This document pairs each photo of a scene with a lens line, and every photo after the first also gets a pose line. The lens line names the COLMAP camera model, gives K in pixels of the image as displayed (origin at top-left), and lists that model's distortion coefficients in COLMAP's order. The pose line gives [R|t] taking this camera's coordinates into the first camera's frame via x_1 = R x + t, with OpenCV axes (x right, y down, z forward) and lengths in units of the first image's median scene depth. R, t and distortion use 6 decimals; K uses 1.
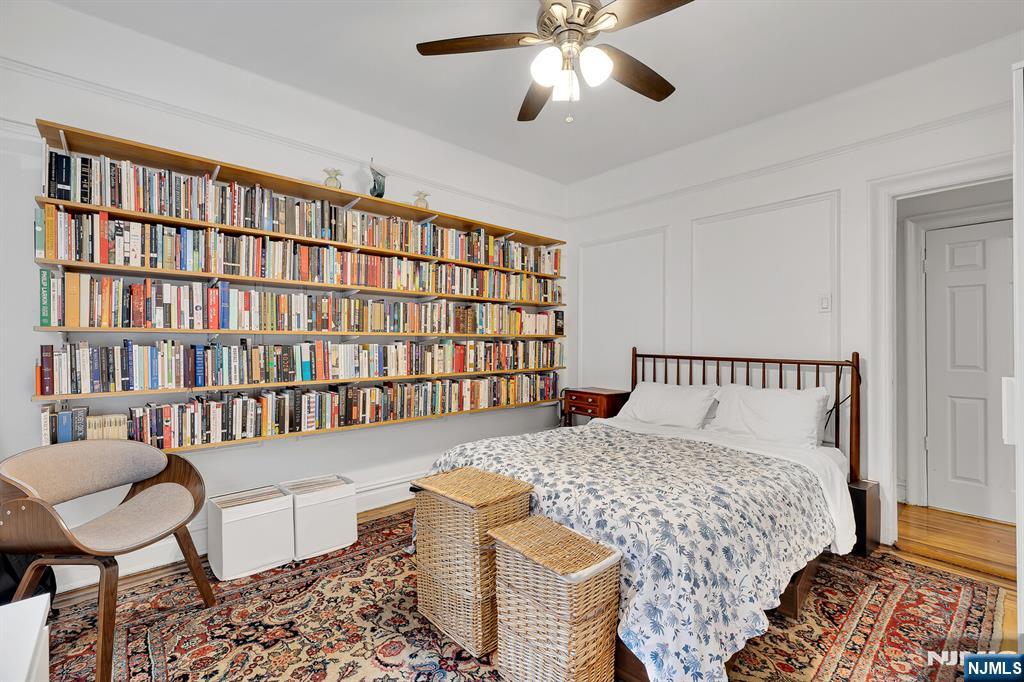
lens RADIAL K [[441.4, 0, 509.0], [0, 441.4, 336.2], [0, 0, 1]] dist [0.003613, -0.000731]
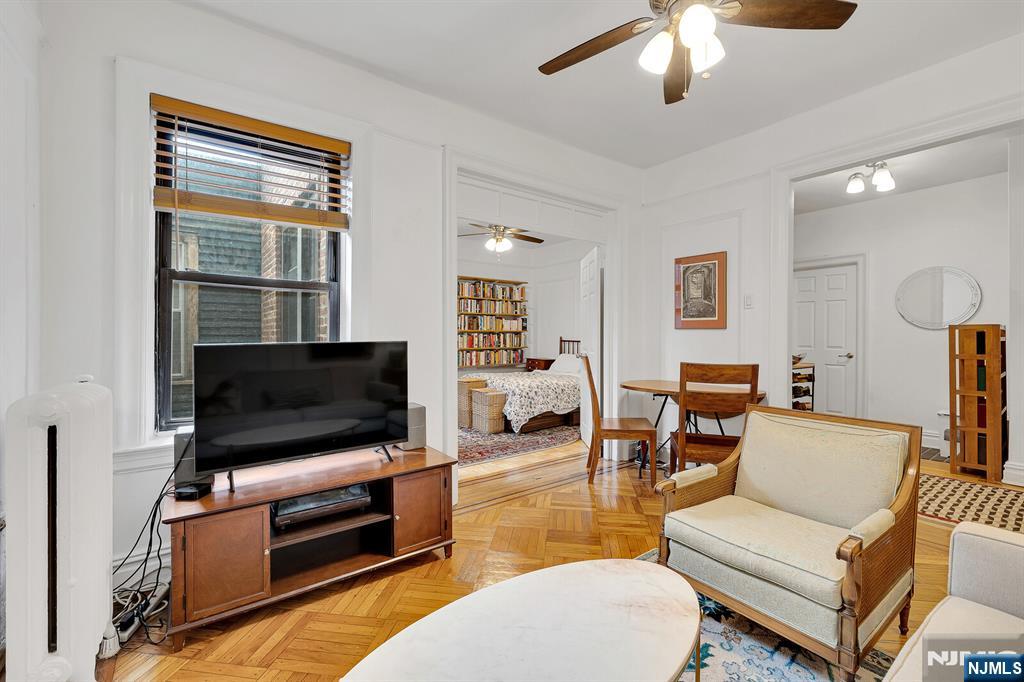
lens RADIAL K [[441.4, 0, 516.3], [0, 441.4, 334.7], [0, 0, 1]] dist [0.003613, -0.000731]
pose [[0.997097, -0.002899, -0.076081, 0.278577], [0.003594, 0.999953, 0.009004, -0.002352], [0.076051, -0.009252, 0.997061, -1.152929]]
